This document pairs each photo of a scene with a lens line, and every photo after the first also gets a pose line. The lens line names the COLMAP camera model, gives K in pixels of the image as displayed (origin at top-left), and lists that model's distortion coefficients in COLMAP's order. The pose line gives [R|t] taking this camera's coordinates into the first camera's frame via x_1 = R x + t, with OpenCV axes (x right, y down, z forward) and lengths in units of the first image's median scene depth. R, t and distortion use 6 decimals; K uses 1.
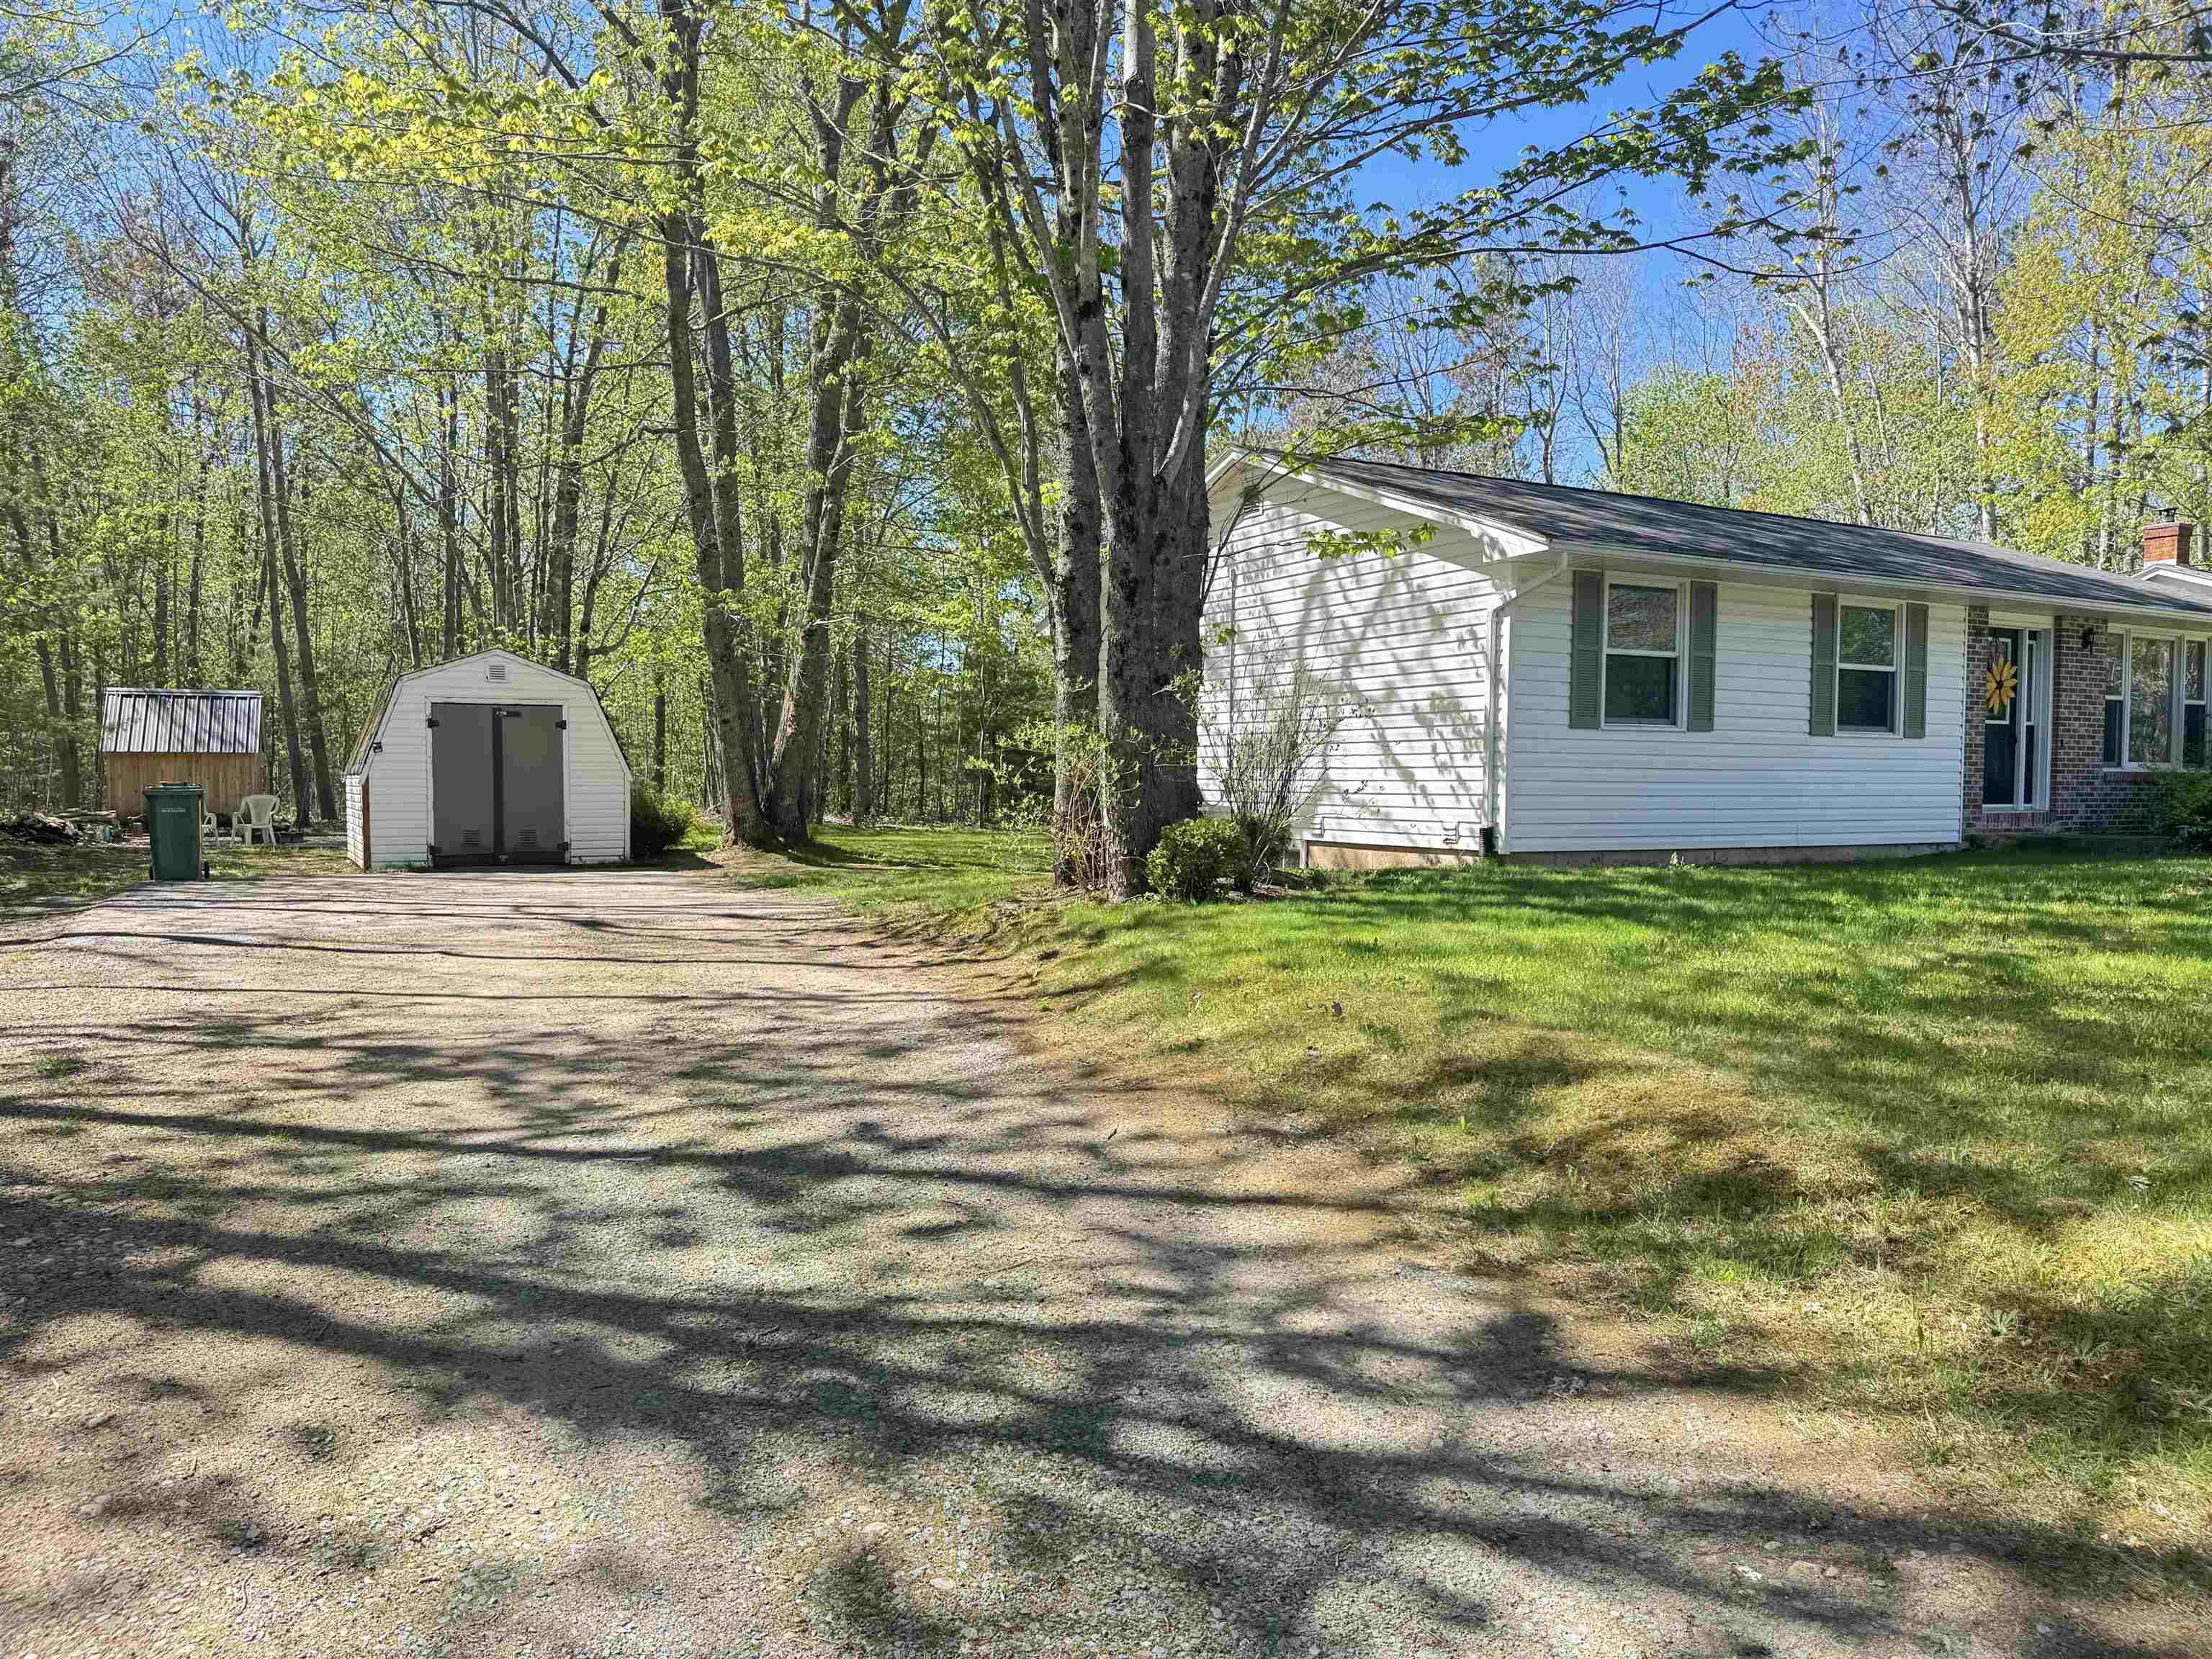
lens RADIAL K [[1570.5, 0, 1106.8], [0, 1570.5, 830.7], [0, 0, 1]] dist [0.015169, 0.003016]
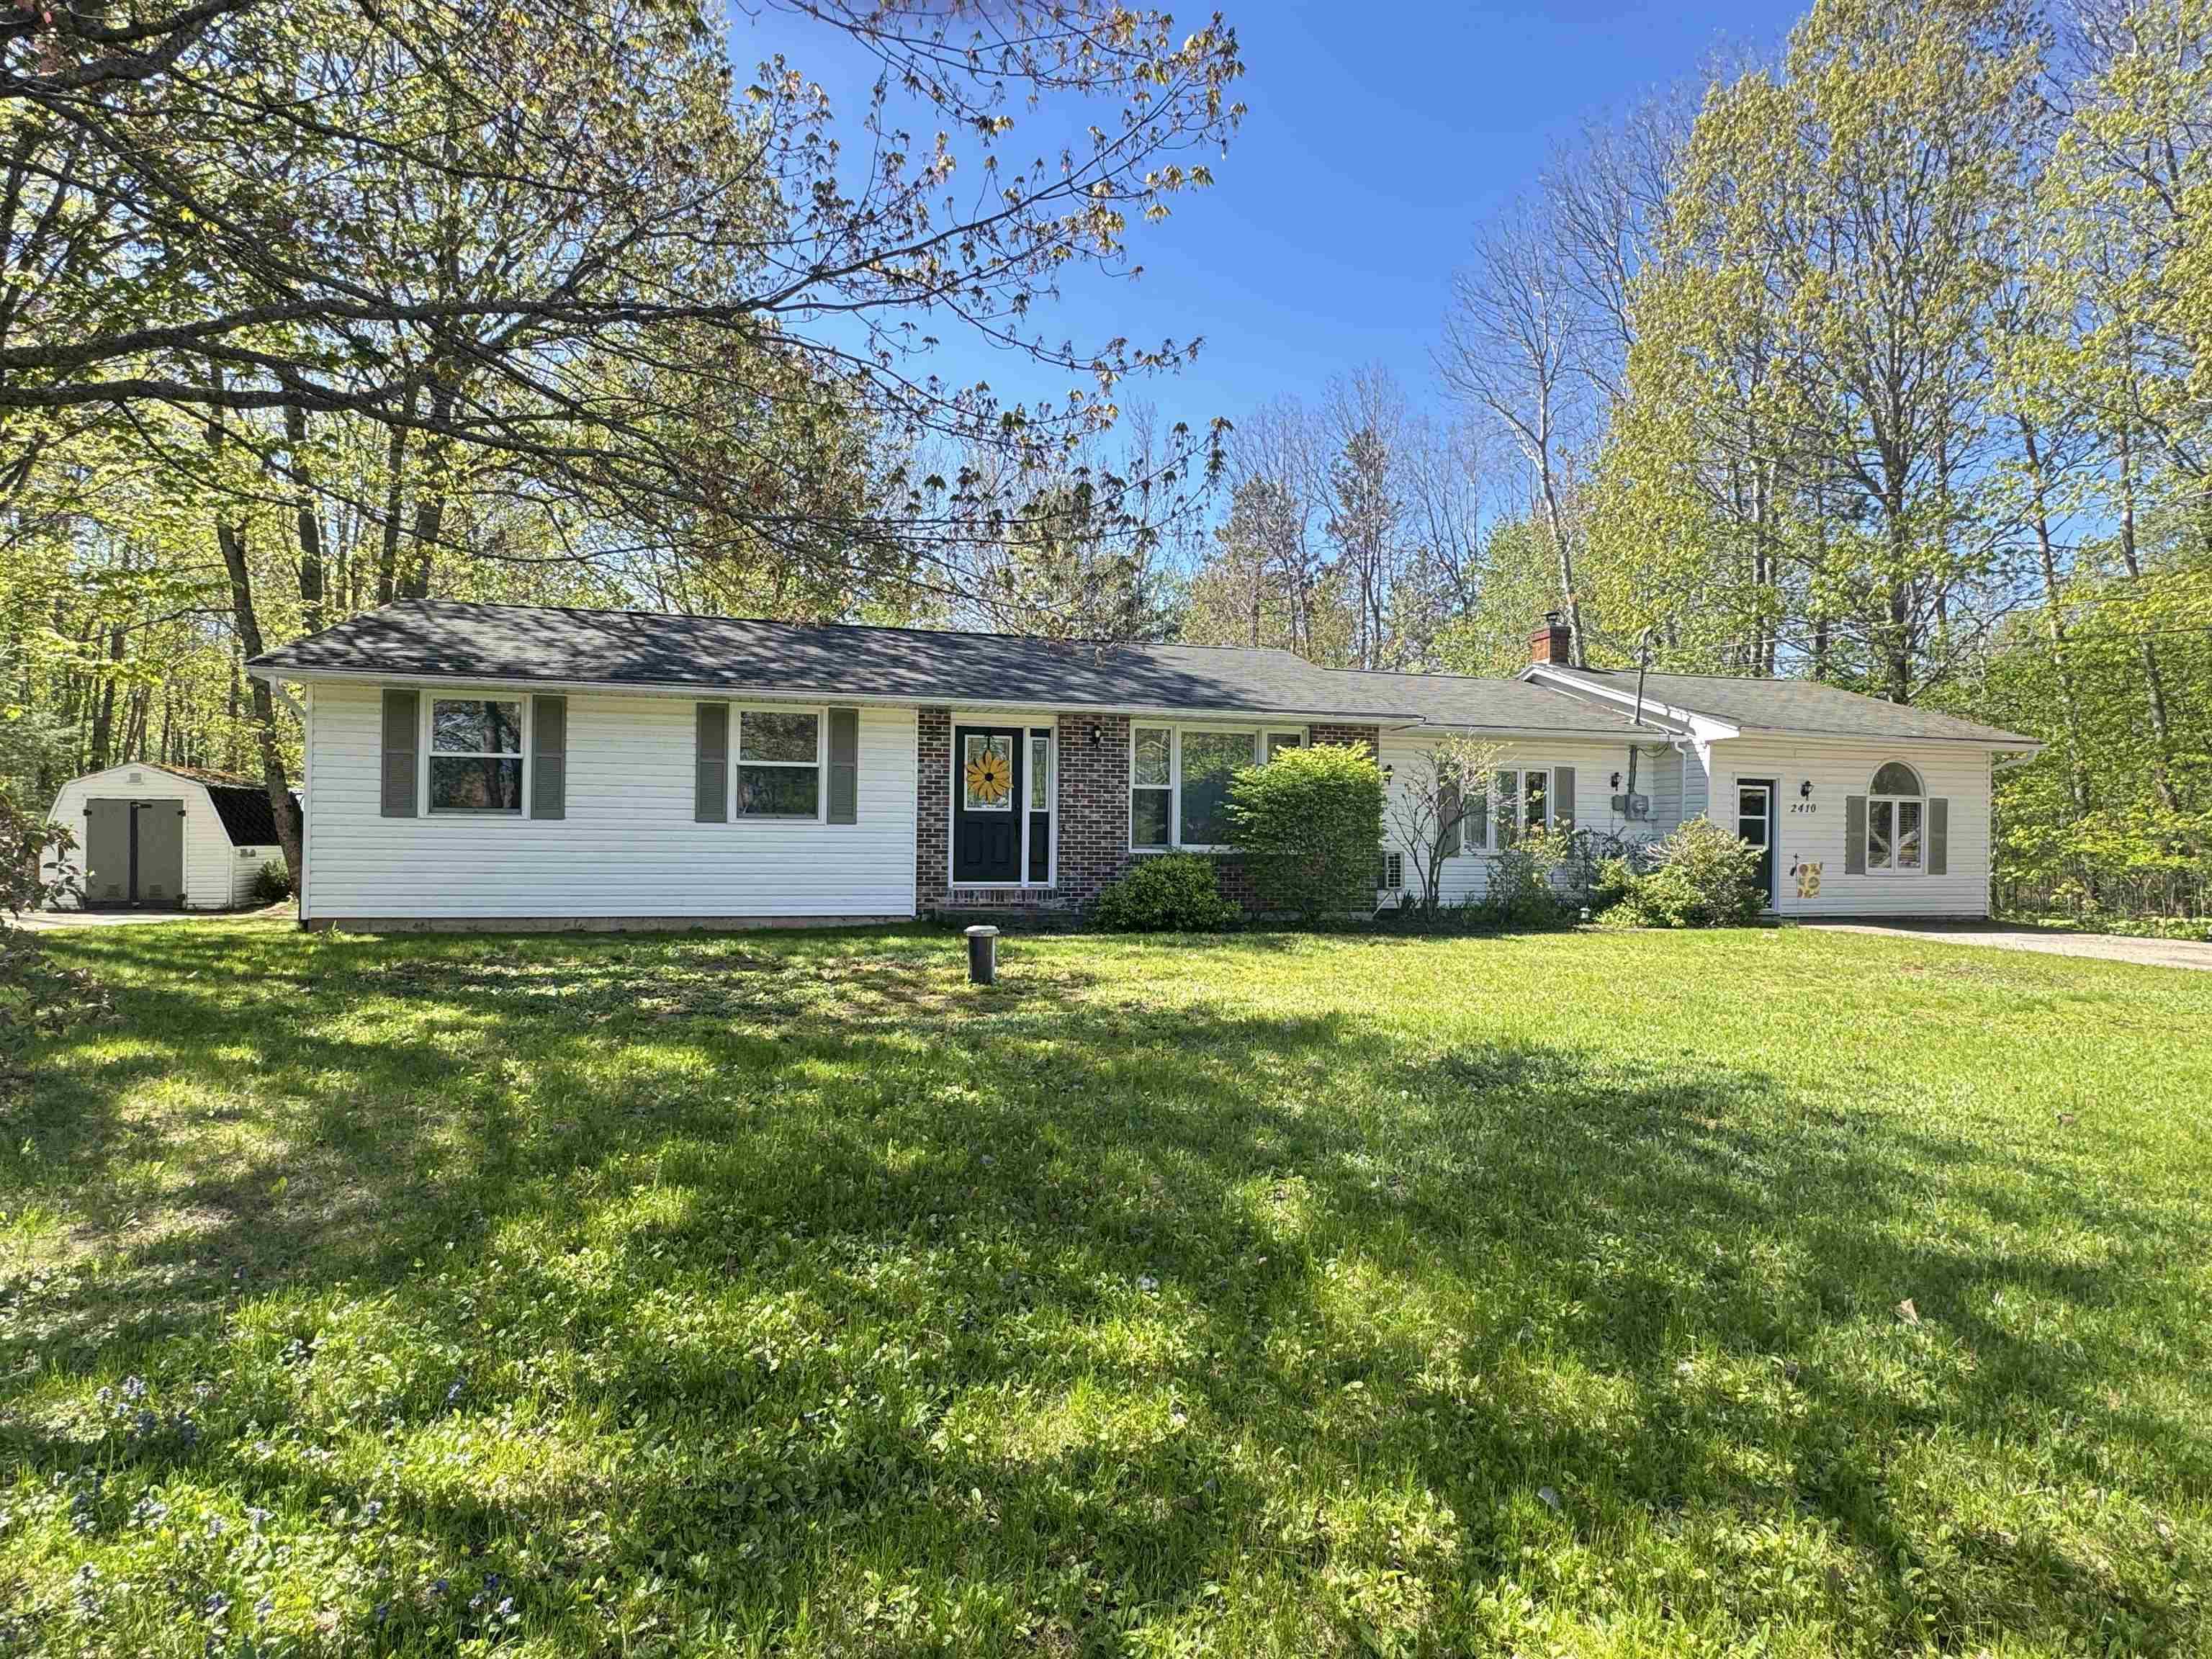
lens RADIAL K [[1148.3, 0, 1106.0], [0, 1148.3, 827.0], [0, 0, 1]] dist [-0.002857, -0.000670]
pose [[0.965429, 0.001108, -0.260665, 0.877795], [-0.014208, 0.998728, -0.048378, -0.017830], [0.260280, 0.050409, 0.964216, 0.233571]]
